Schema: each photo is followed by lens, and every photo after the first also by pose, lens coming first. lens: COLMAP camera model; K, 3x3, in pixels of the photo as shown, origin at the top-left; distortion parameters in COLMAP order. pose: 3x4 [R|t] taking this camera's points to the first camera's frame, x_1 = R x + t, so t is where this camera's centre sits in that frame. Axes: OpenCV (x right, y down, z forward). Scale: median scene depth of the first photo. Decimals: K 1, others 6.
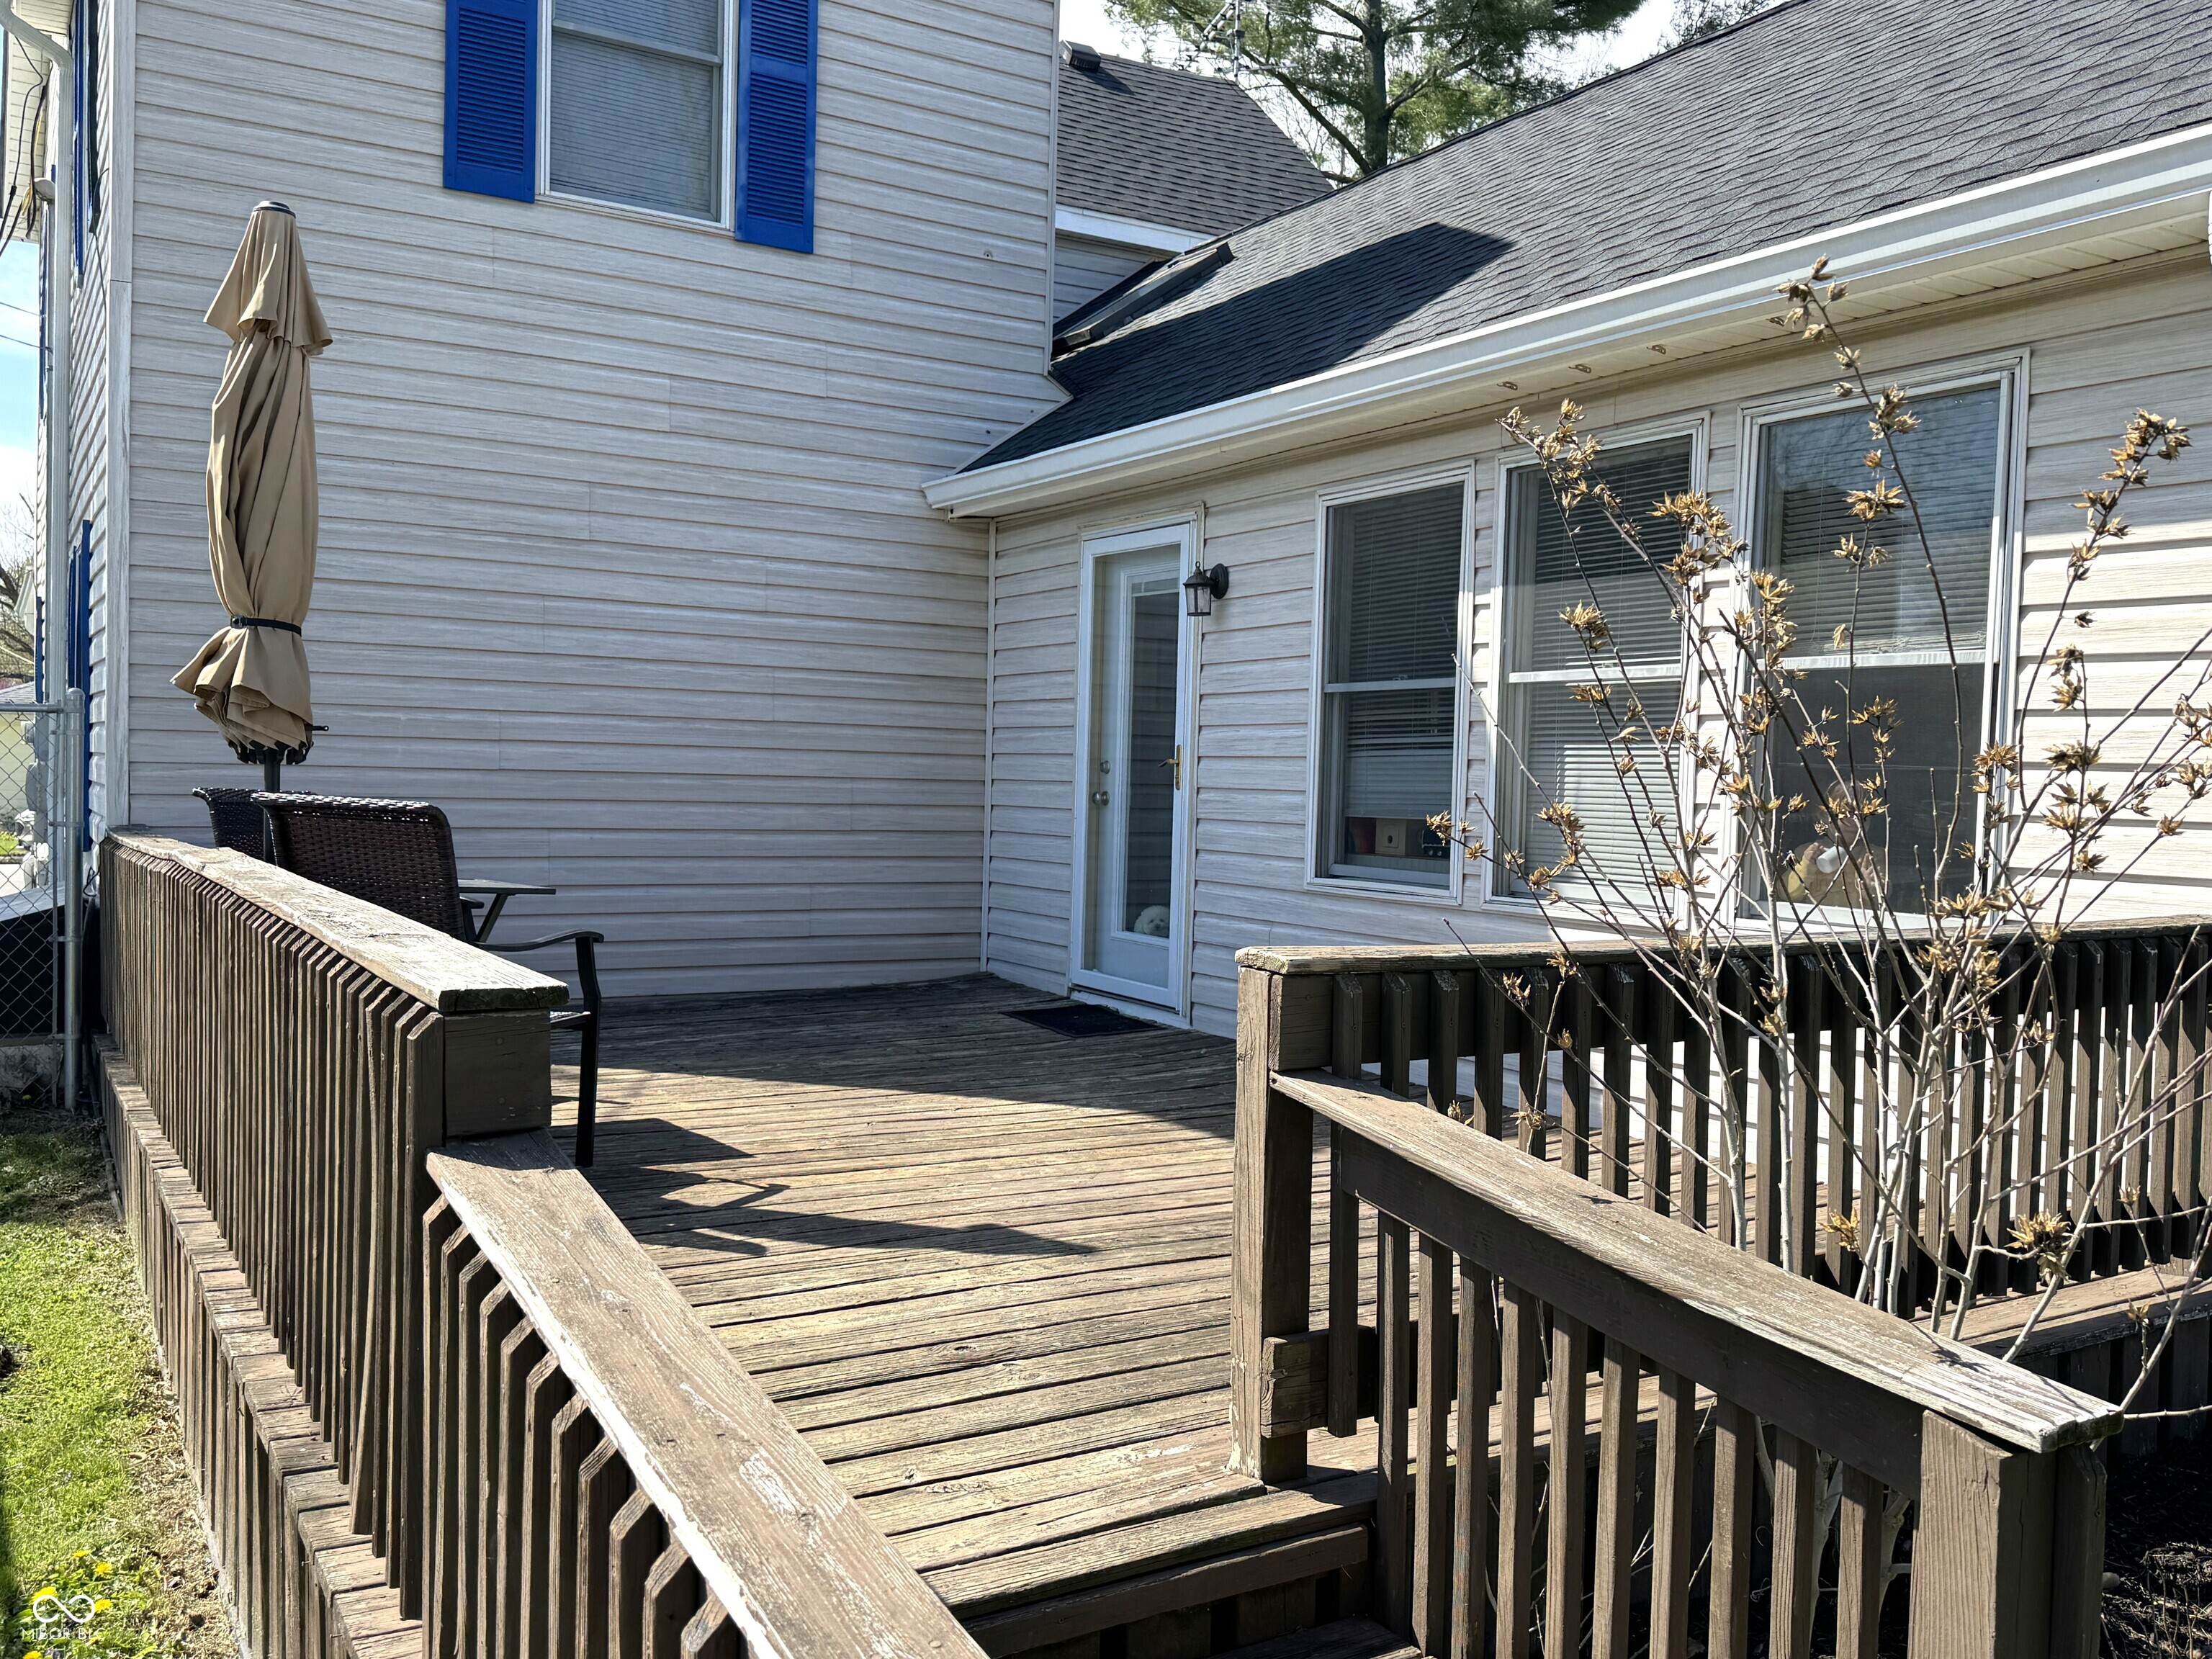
lens RADIAL K [[1875.9, 0, 1106.5], [0, 1875.9, 829.2], [0, 0, 1]] dist [0.041914, -0.061152]
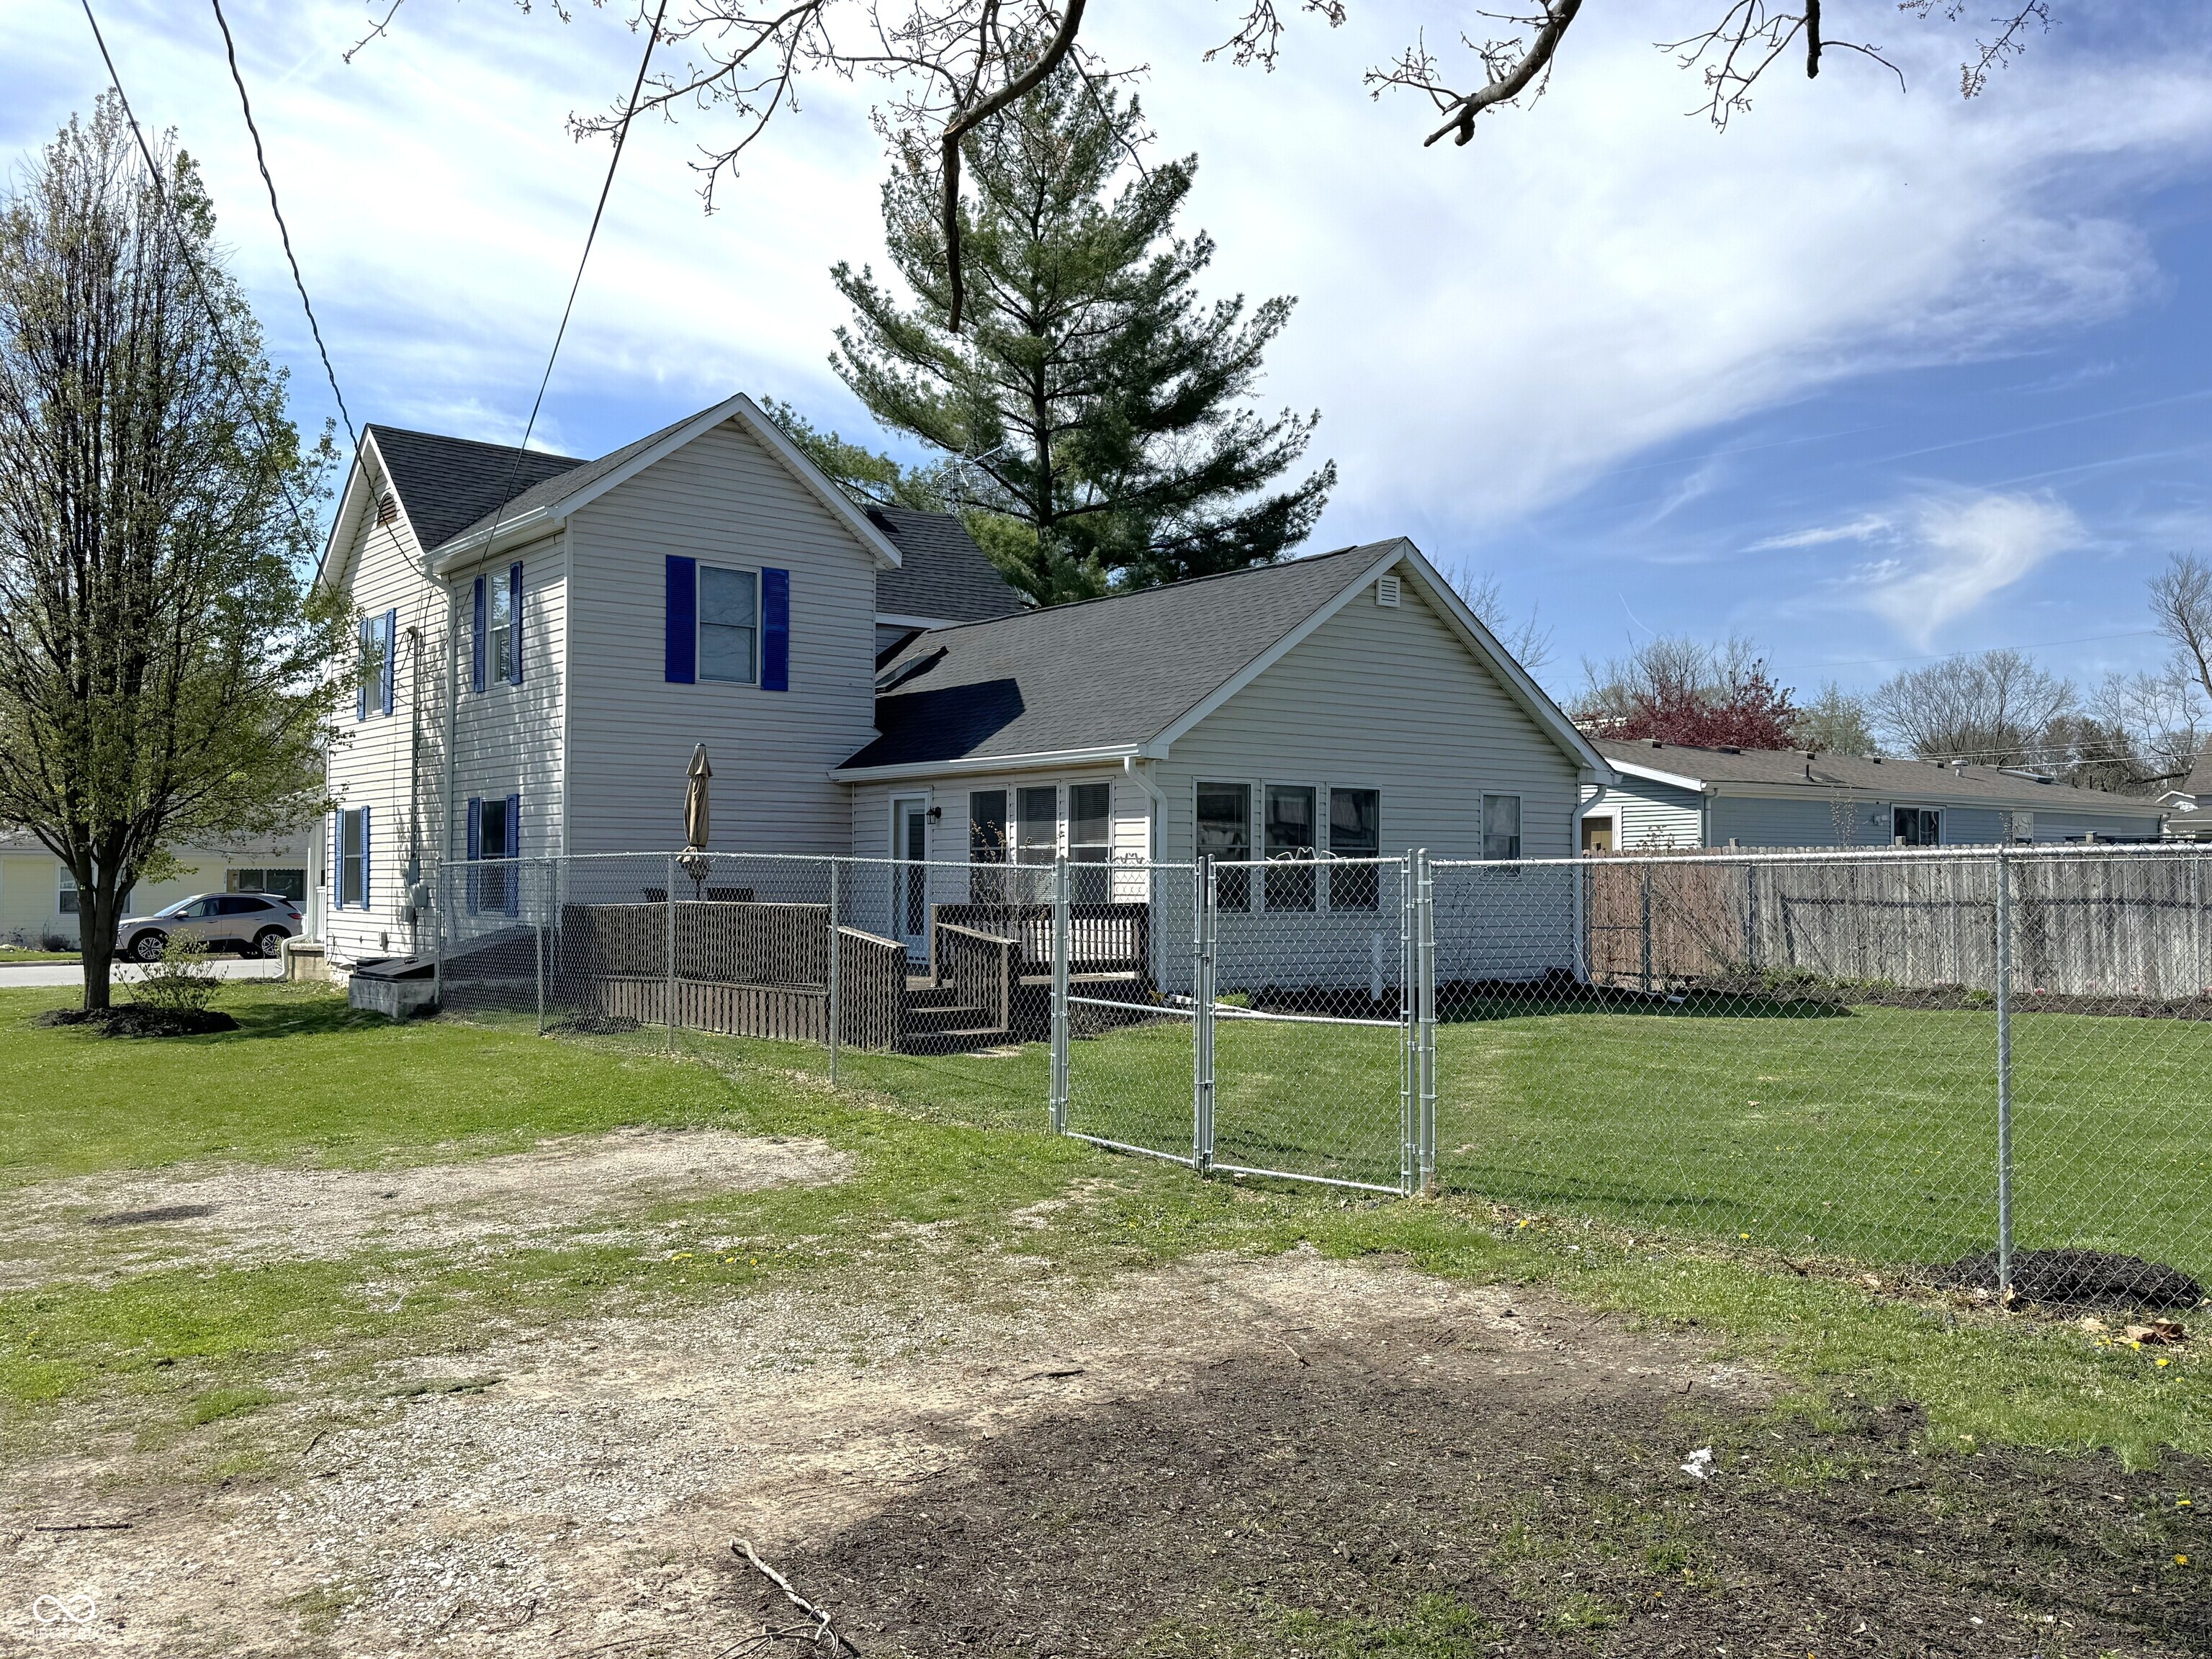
lens RADIAL K [[1875.9, 0, 1104.0], [0, 1875.9, 830.8], [0, 0, 1]] dist [0.041914, -0.061152]
pose [[0.992373, -0.024345, 0.120843, -0.036764], [0.031095, 0.998041, -0.054289, 0.063242], [-0.119284, 0.057633, 0.991186, -1.864775]]
